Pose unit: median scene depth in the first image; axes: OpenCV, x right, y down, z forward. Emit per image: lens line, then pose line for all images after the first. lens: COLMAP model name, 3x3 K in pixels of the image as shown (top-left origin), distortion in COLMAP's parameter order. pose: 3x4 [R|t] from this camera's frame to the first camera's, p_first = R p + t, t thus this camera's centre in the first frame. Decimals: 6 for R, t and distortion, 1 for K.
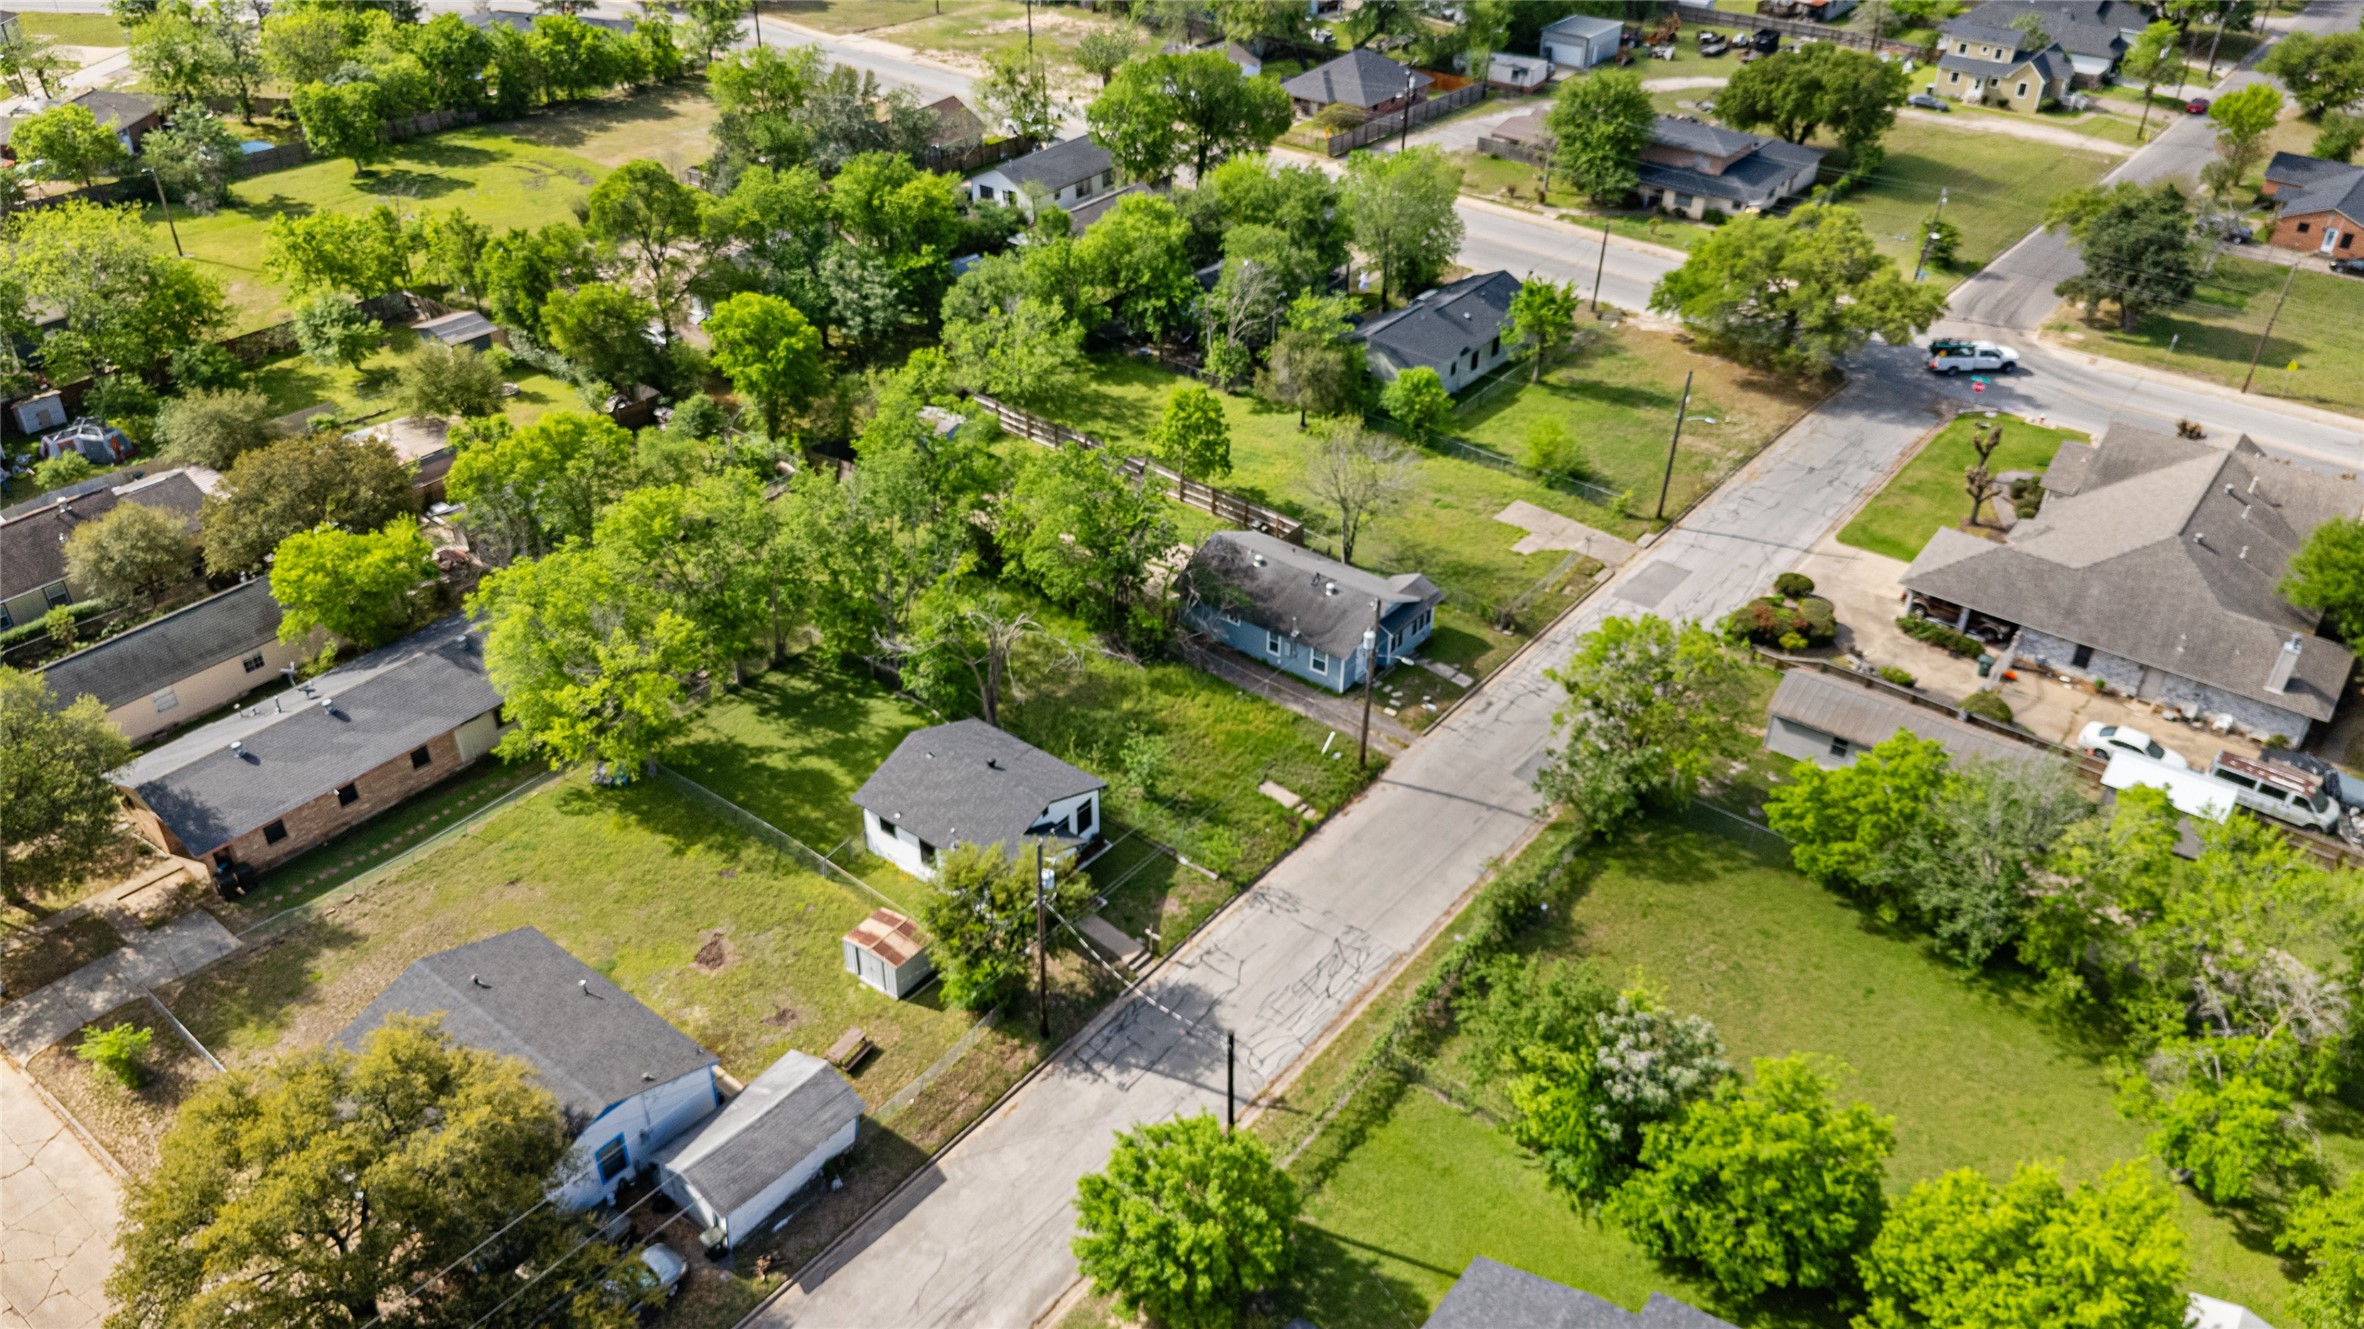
lens RADIAL K [[1743.4, 0, 1190.3], [0, 1743.4, 658.6], [0, 0, 1]] dist [0.057387, -0.067415]
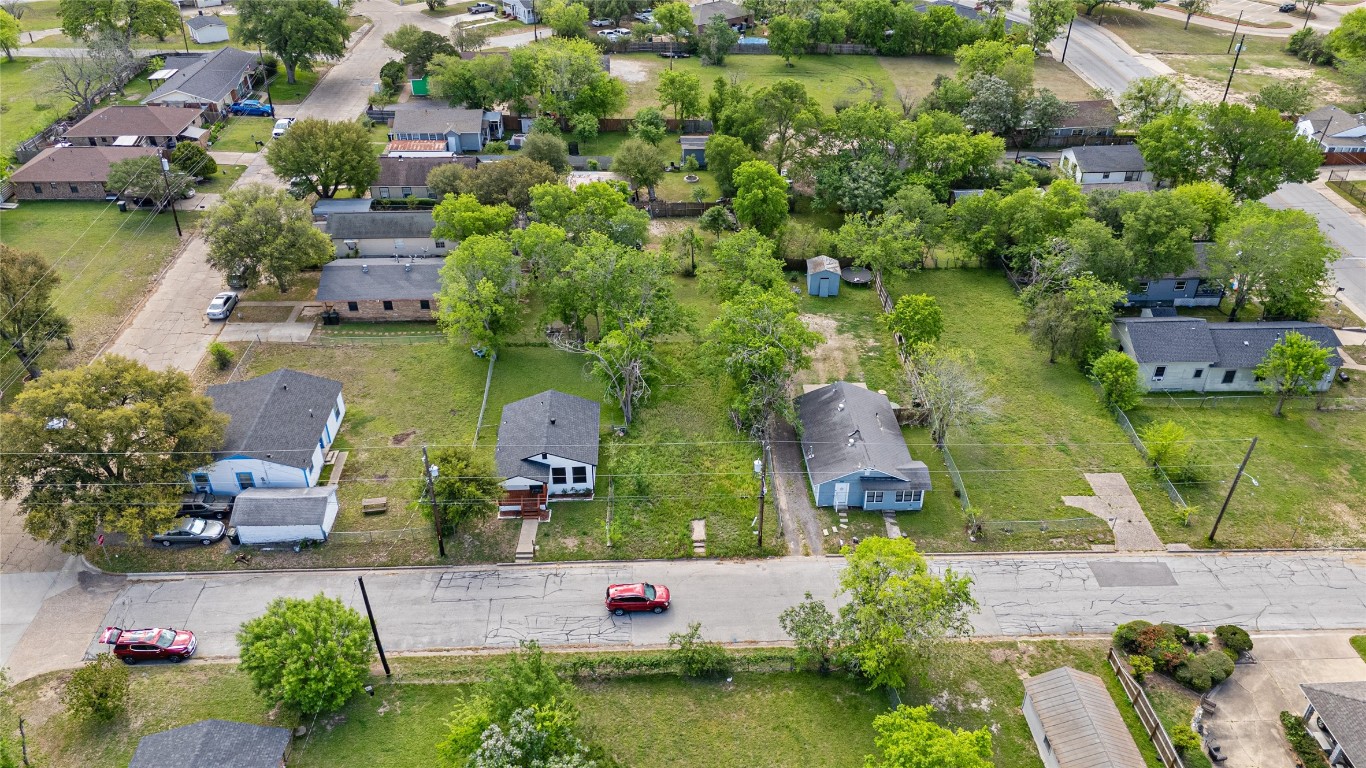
lens RADIAL K [[1001.1, 0, 687.0], [0, 1001.1, 382.5], [0, 0, 1]] dist [0.060438, -0.051229]
pose [[0.649262, 0.417045, -0.636029, 0.484515], [-0.415522, 0.894925, 0.162636, -0.157950], [0.637025, 0.158690, 0.754332, 0.251086]]
